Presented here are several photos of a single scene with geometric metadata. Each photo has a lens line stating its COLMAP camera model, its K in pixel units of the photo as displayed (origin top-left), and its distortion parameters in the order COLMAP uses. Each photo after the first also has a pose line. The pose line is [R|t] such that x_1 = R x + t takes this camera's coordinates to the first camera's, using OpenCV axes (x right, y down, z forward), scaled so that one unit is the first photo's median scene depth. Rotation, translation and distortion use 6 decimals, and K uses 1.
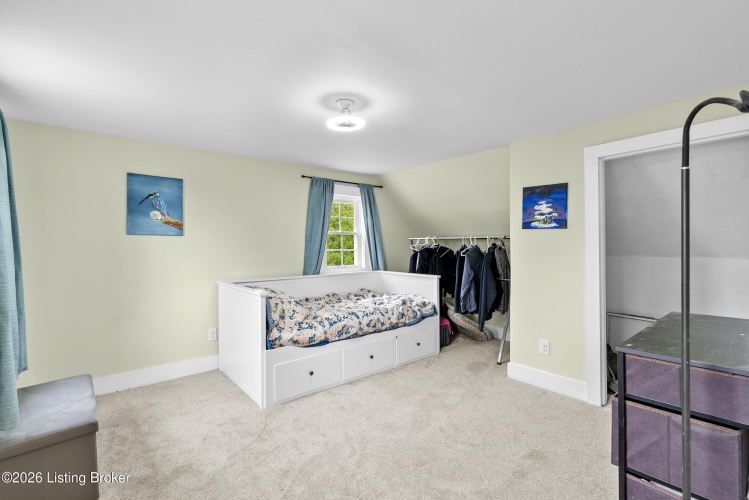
lens RADIAL K [[339.8, 0, 376.6], [0, 339.8, 247.8], [0, 0, 1]] dist [-0.002053, 0.000746]
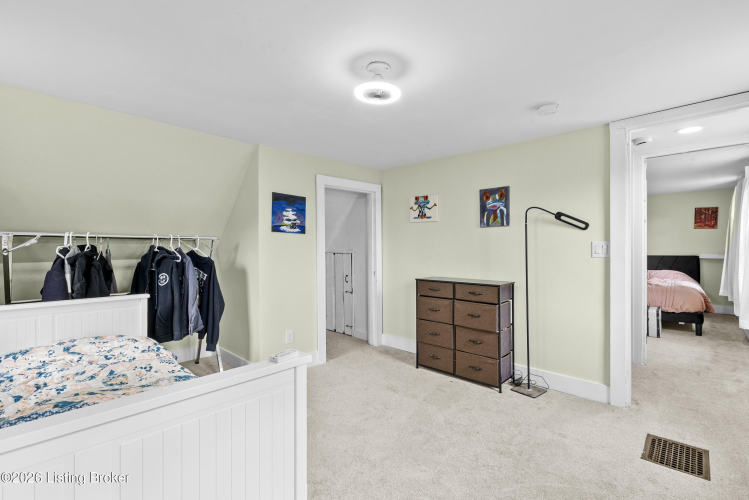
lens RADIAL K [[339.8, 0, 377.2], [0, 339.8, 248.4], [0, 0, 1]] dist [-0.002053, 0.000746]
pose [[-0.099877, 0.004707, 0.994989, -0.715974], [0.013849, 0.999899, -0.003340, 0.004201], [-0.994903, 0.013446, -0.099932, 0.874707]]
